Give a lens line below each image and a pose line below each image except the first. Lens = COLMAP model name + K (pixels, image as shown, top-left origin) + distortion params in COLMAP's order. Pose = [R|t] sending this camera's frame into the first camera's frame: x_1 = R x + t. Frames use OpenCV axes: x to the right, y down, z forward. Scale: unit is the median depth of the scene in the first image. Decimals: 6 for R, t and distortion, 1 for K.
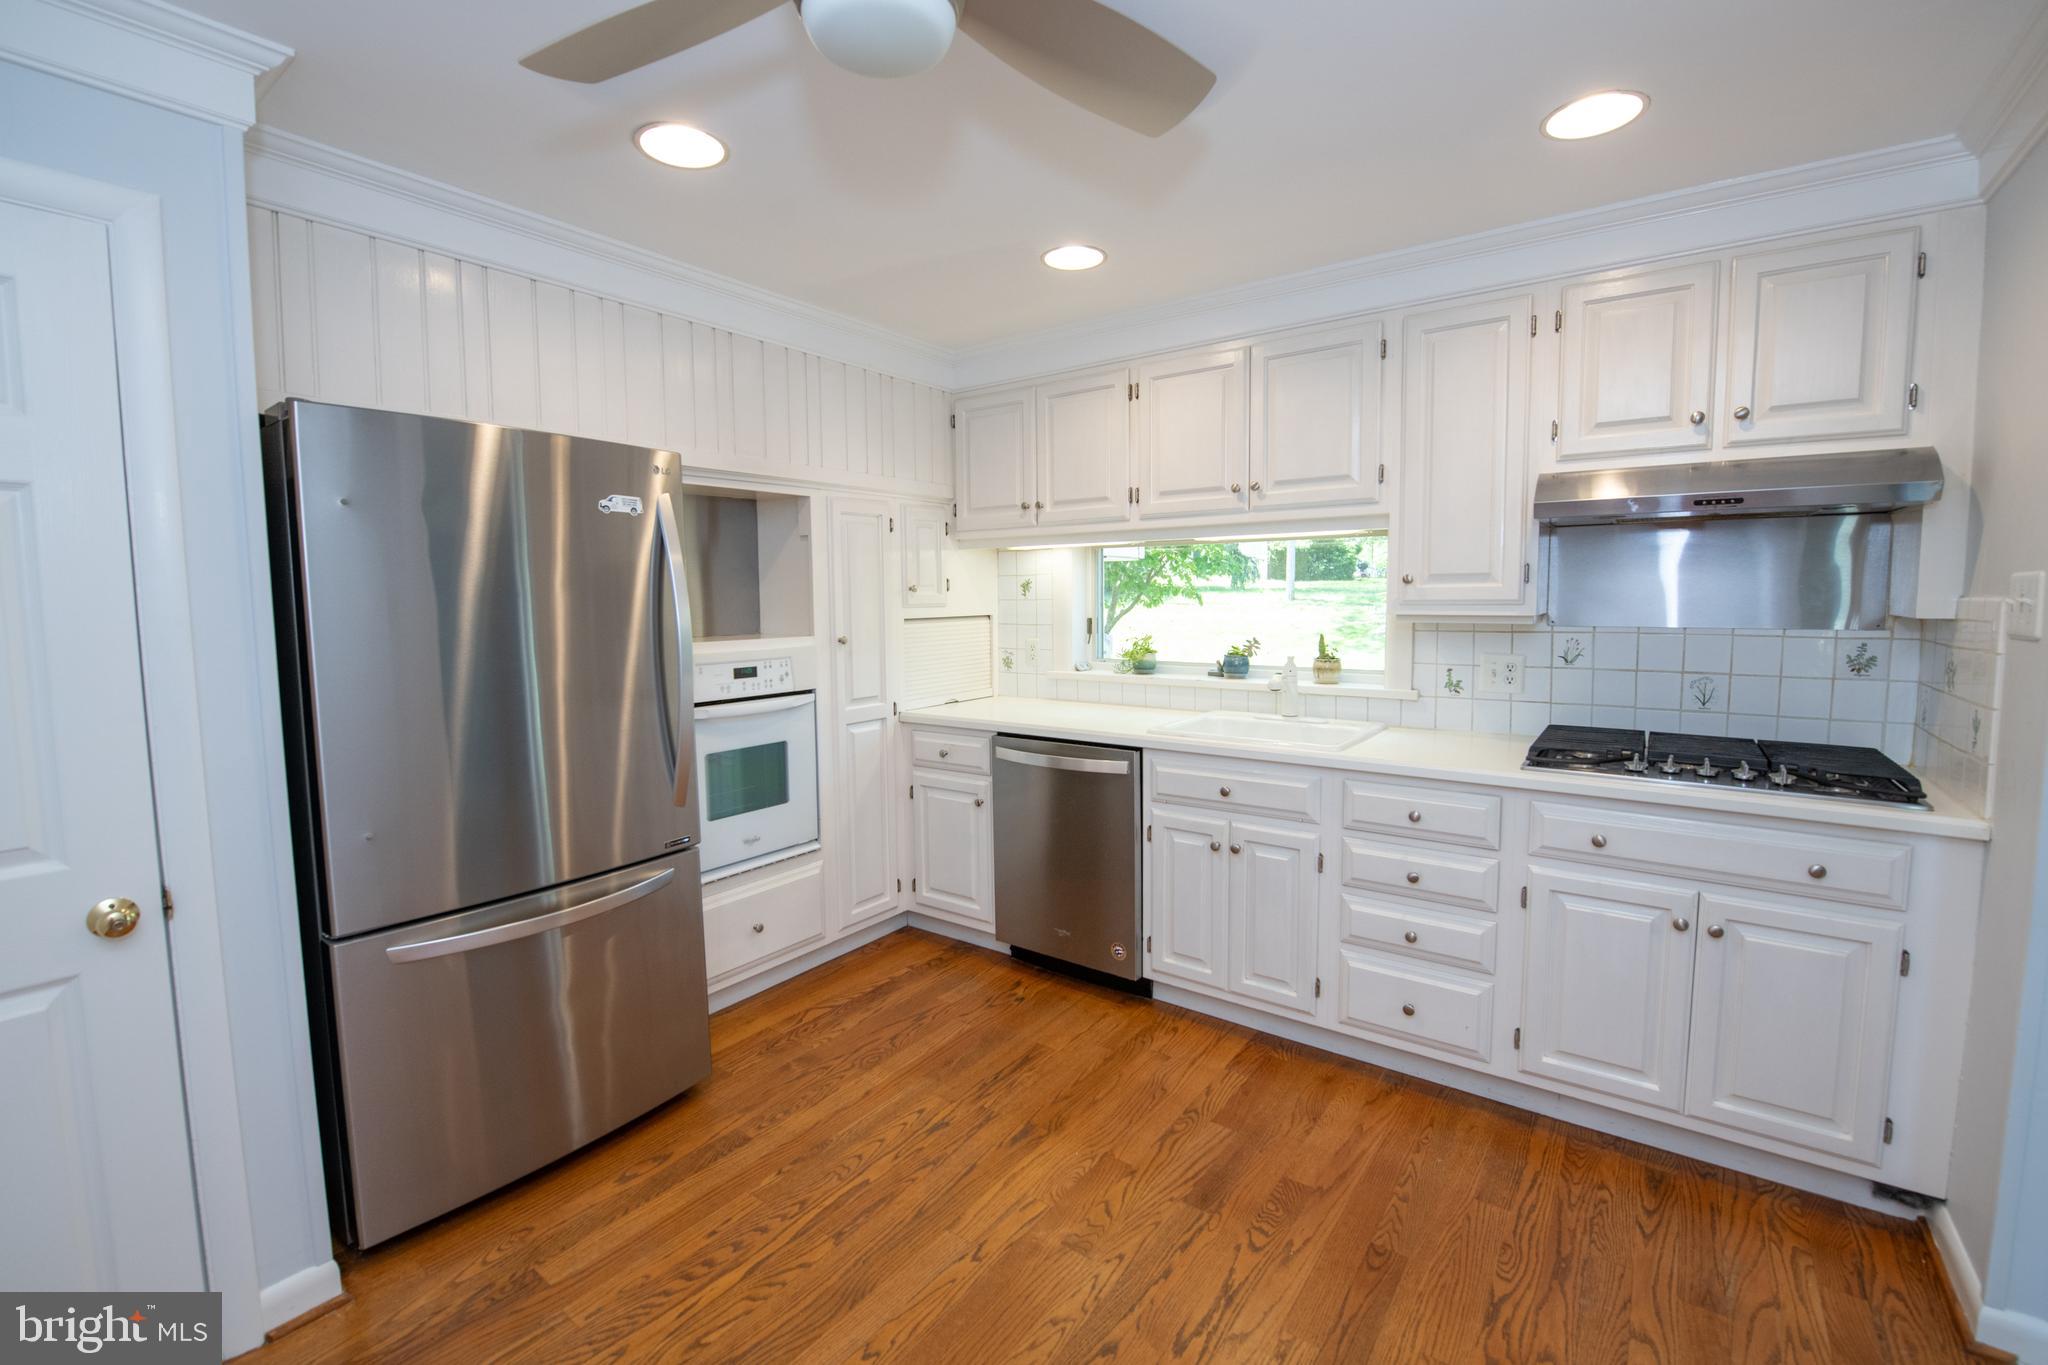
lens RADIAL K [[876.0, 0, 1058.1], [0, 876.0, 642.4], [0, 0, 1]] dist [-0.013963, -0.000699]
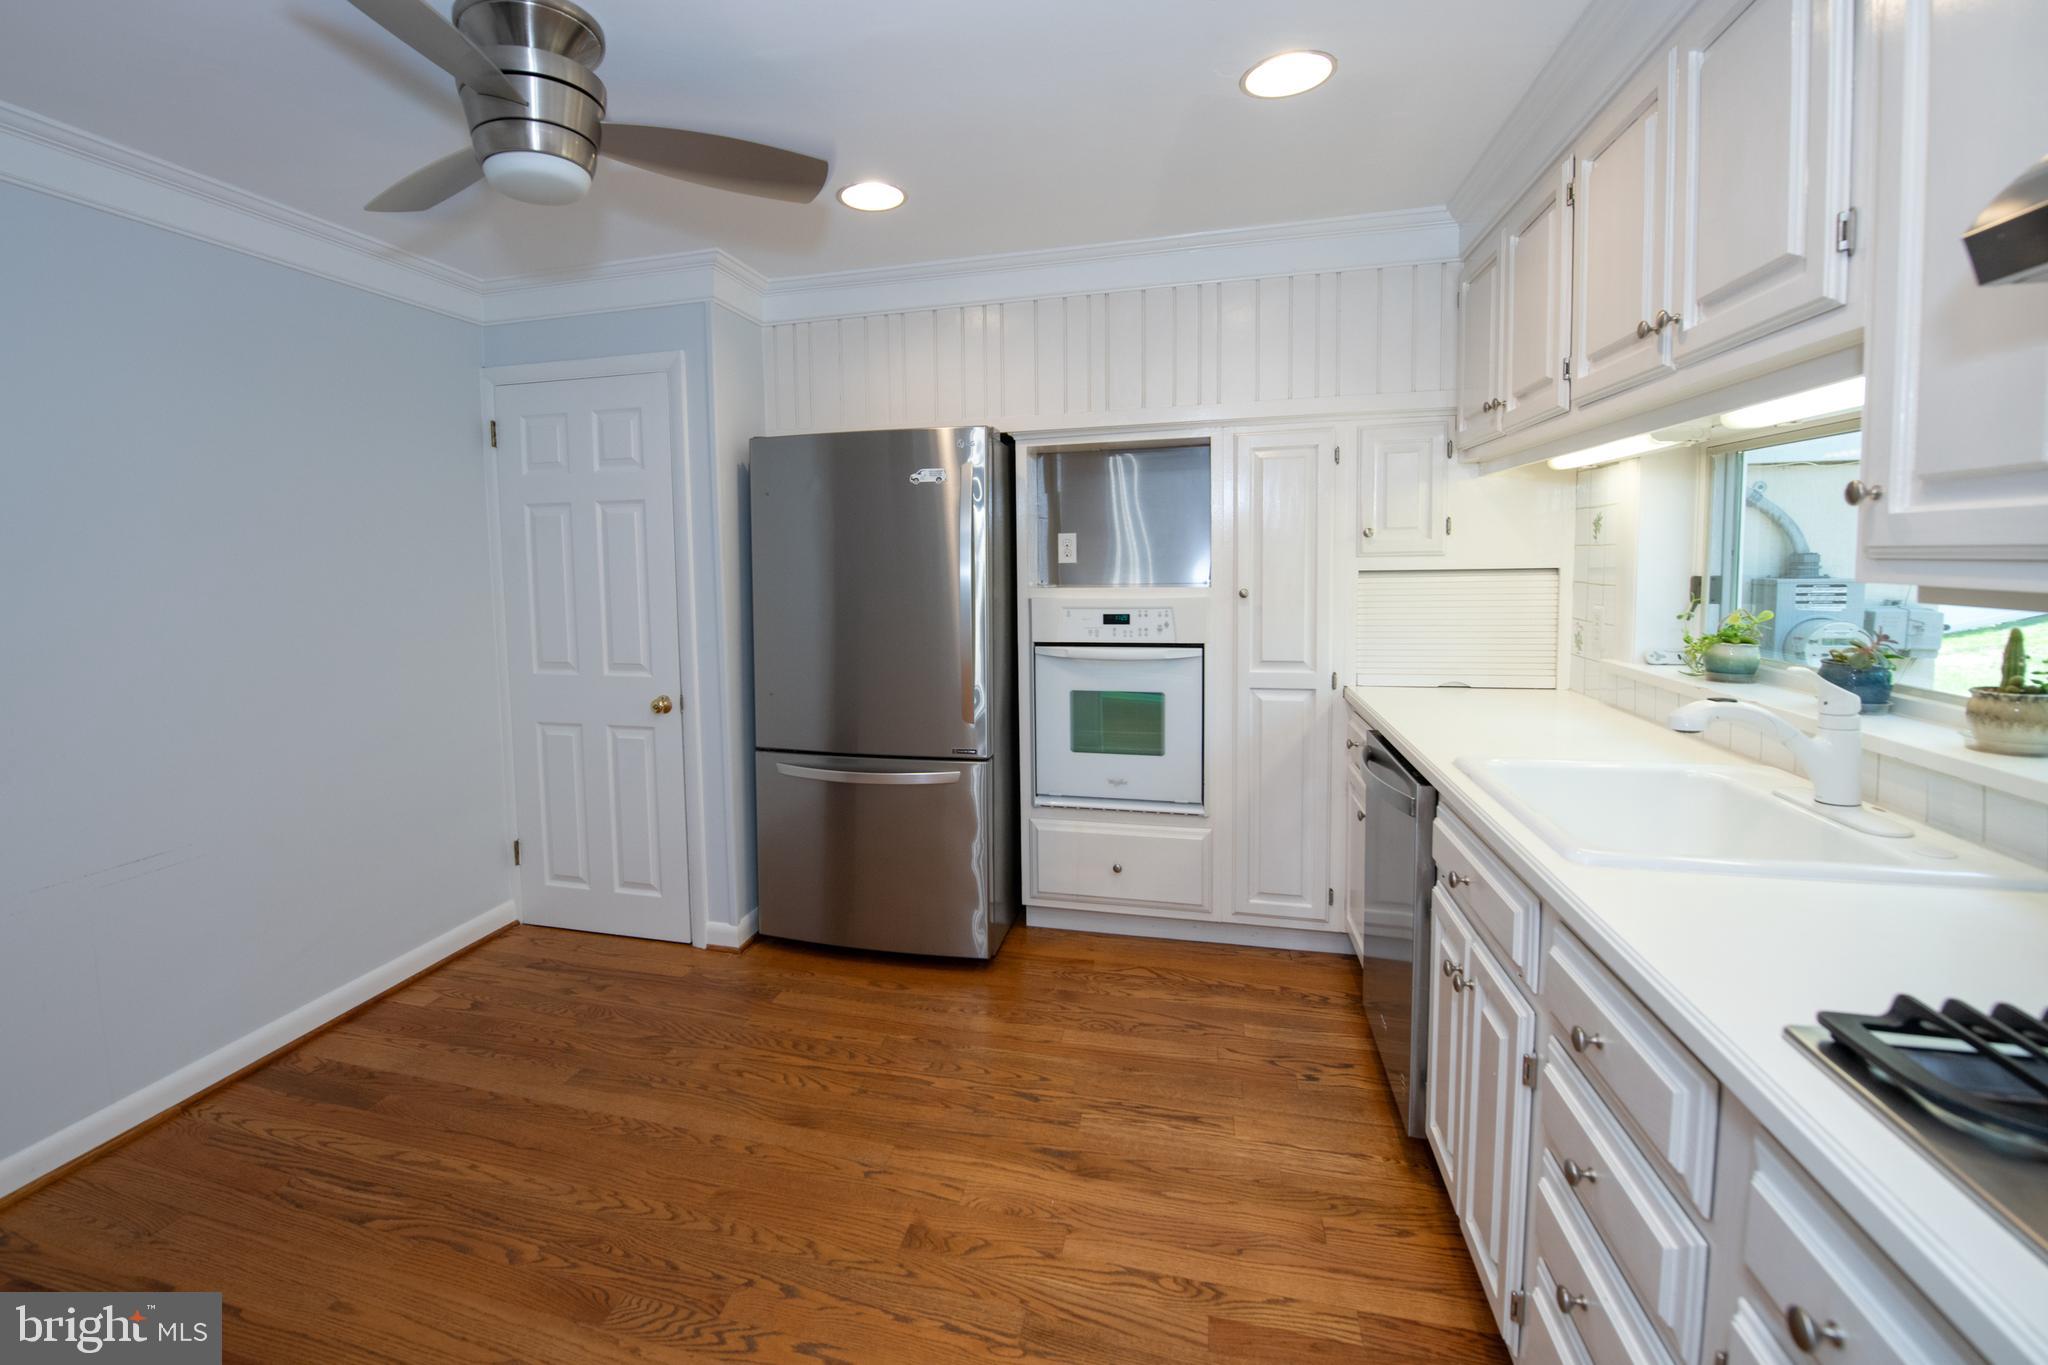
lens RADIAL K [[938.4, 0, 959.7], [0, 938.4, 596.9], [0, 0, 1]] dist [-0.017899, -0.000460]
pose [[0.316841, 0.044863, -0.947417, 0.636196], [-0.037327, 0.998697, 0.034808, -0.023605], [0.947744, 0.024336, 0.318103, 0.470687]]
